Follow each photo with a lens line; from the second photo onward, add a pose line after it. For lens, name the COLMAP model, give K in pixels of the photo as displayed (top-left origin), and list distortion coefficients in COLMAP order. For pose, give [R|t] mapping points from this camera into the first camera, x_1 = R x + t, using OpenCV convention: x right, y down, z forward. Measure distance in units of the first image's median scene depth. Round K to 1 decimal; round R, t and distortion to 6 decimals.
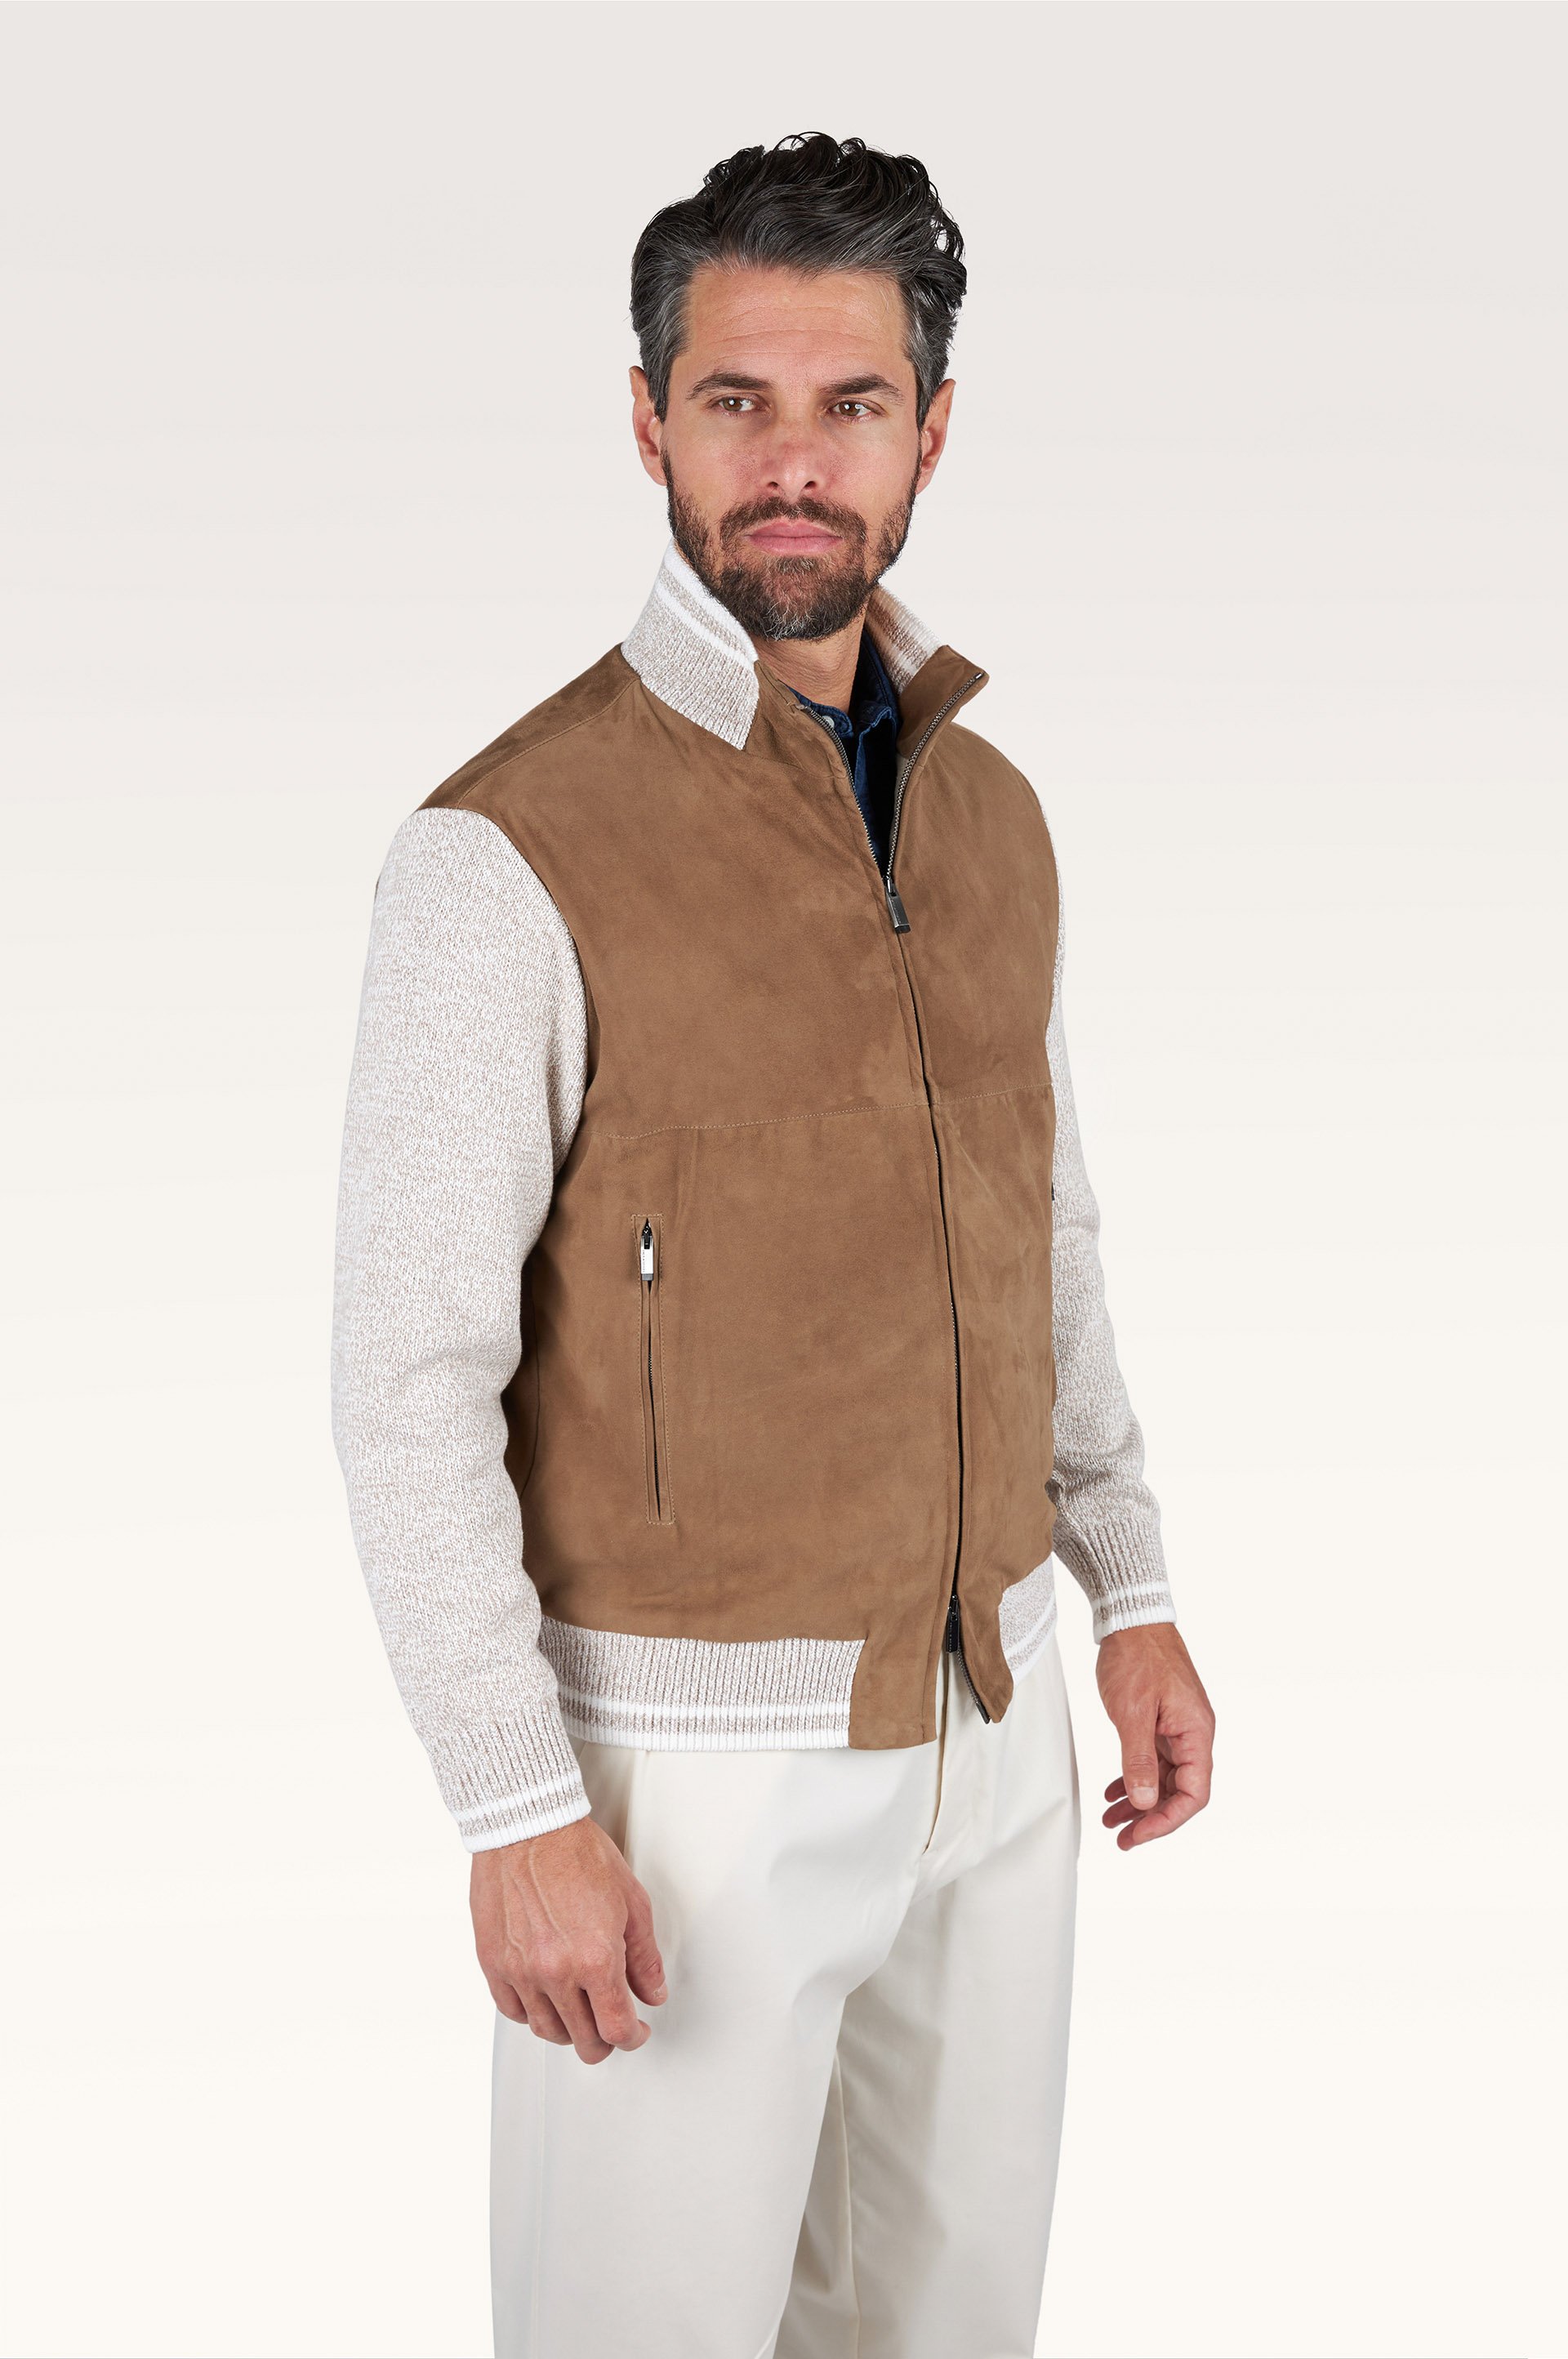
lens RADIAL K [[2926.2, 0, 788.3], [0, 2926.2, 1180.8], [0, 0, 1]] dist [-0.037765, 0.000000]
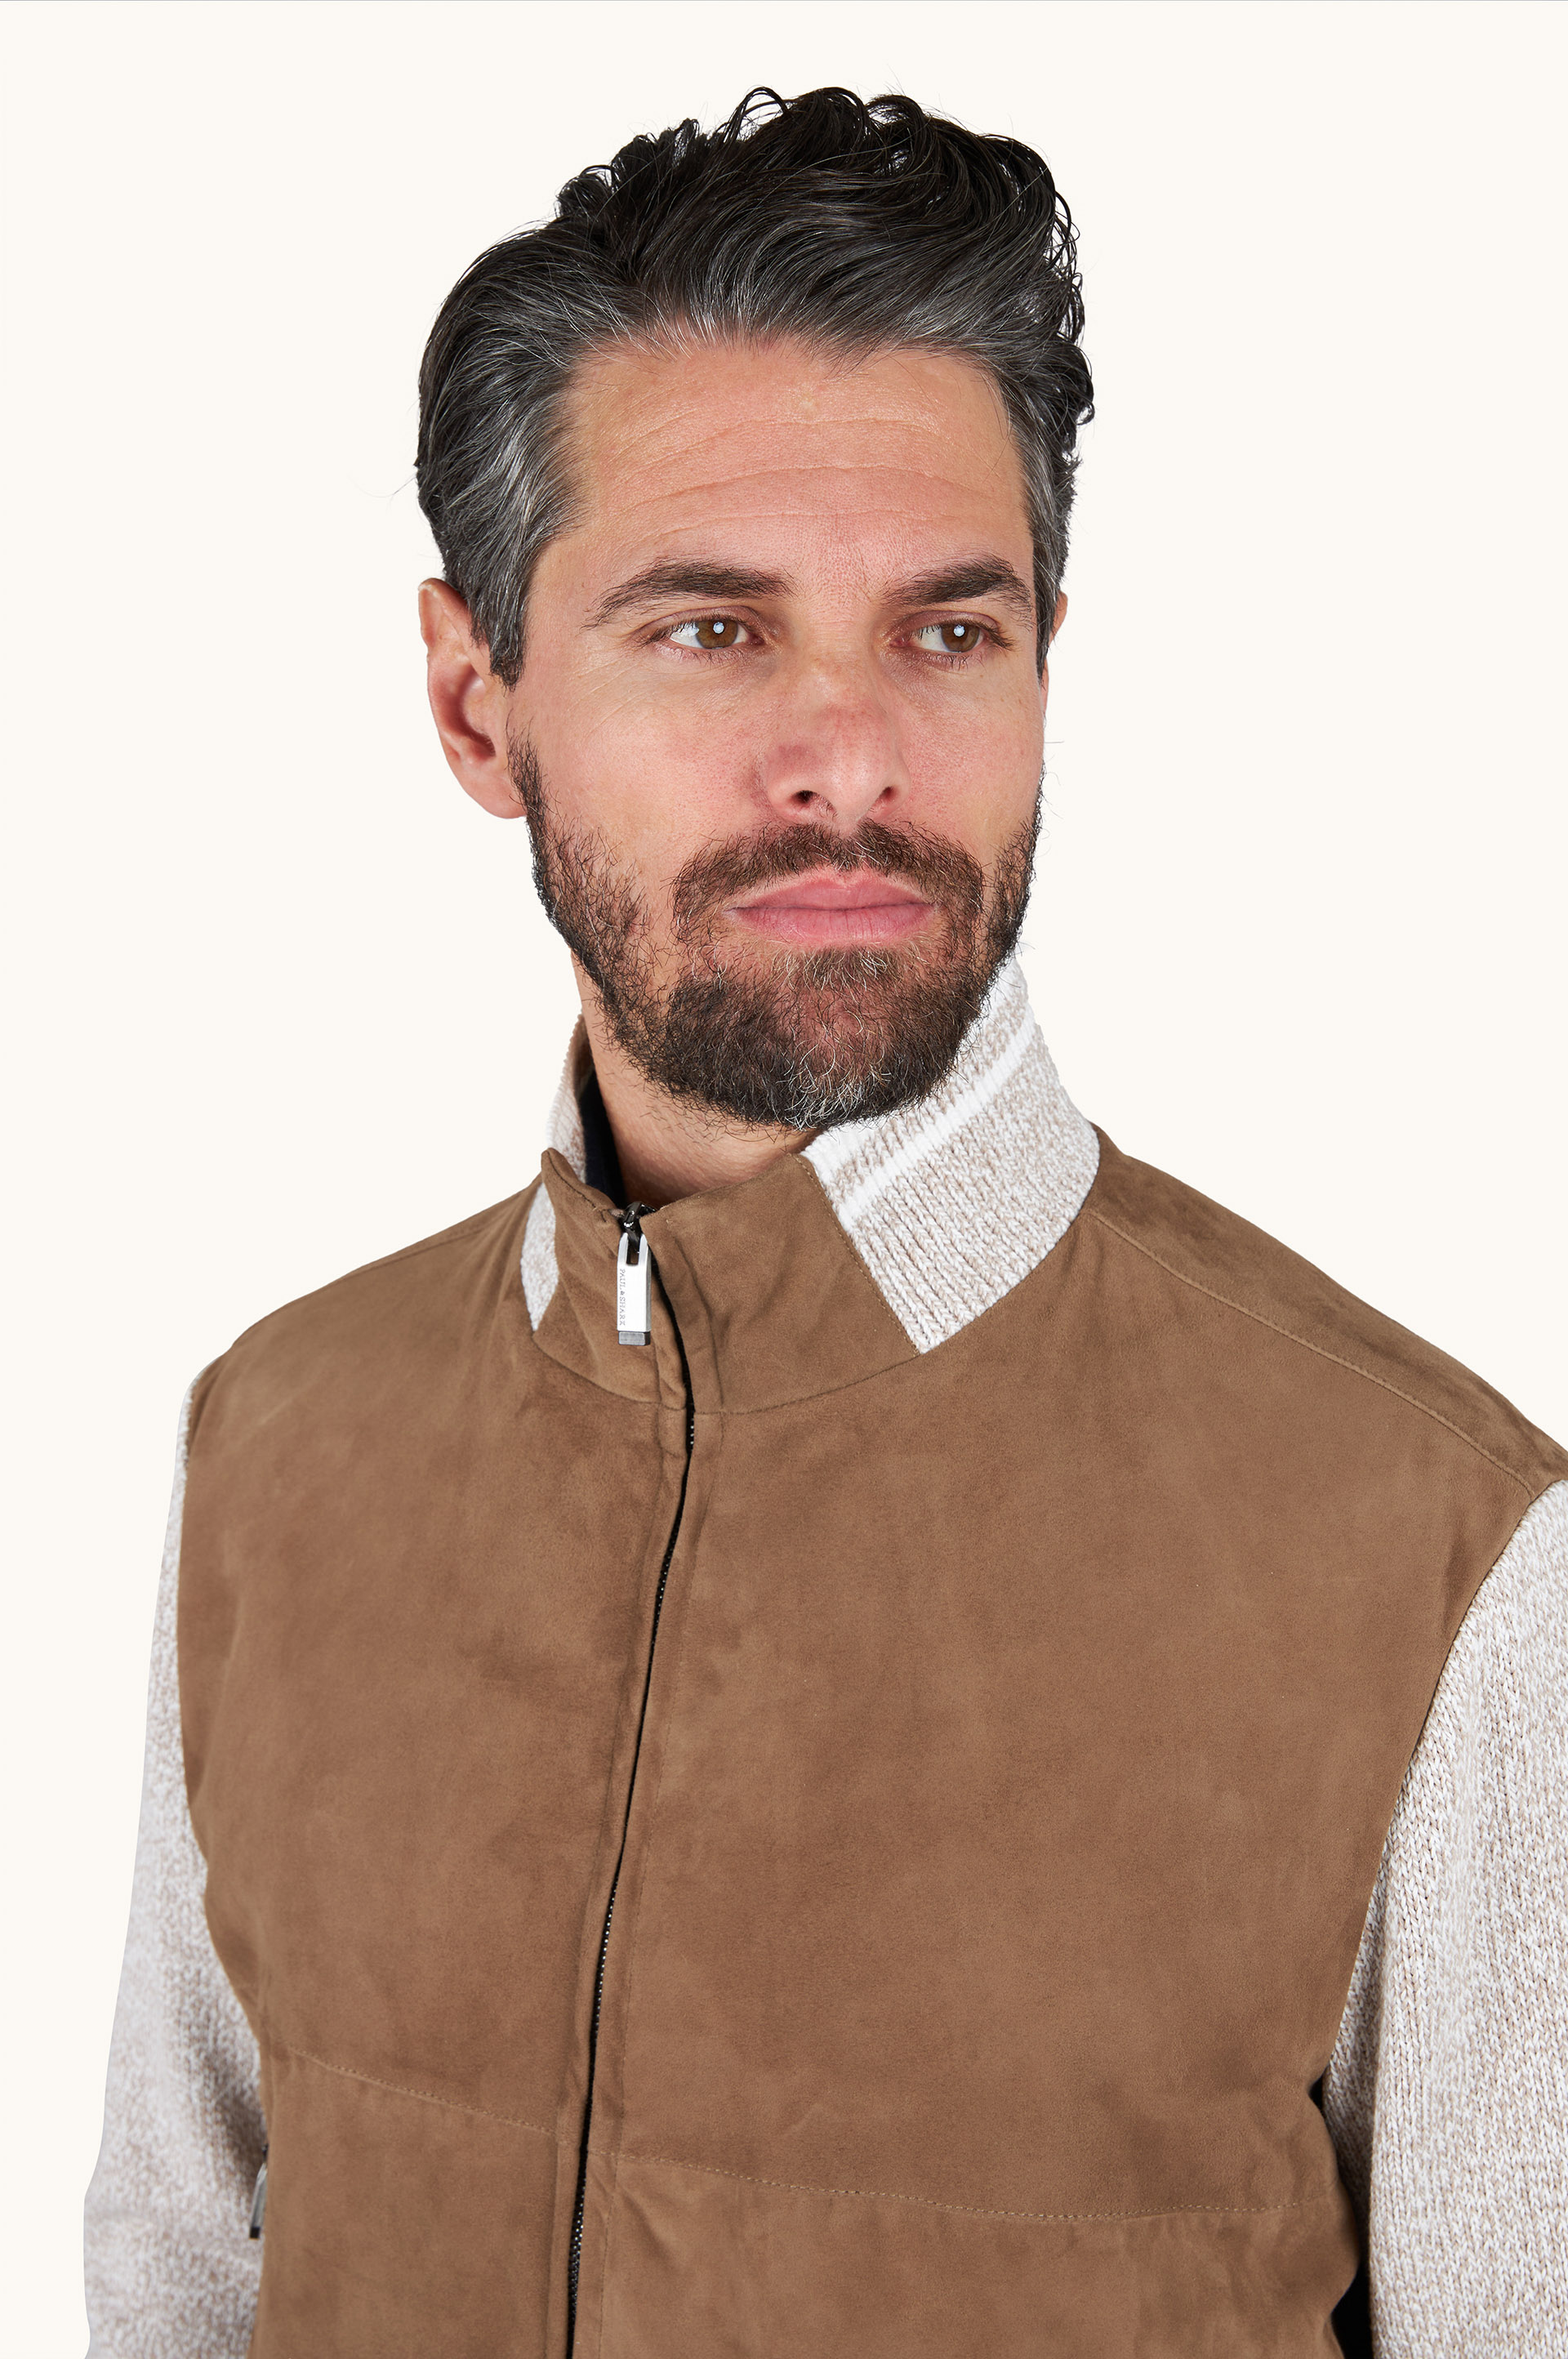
lens RADIAL K [[2926.2, 0, 792.1], [0, 2926.2, 1179.6], [0, 0, 1]] dist [-0.037765, 0.000000]
pose [[0.982252, -0.060250, 0.177628, -0.090191], [0.082117, 0.989559, -0.118443, -0.122700], [-0.168637, 0.130927, 0.976944, 0.550192]]
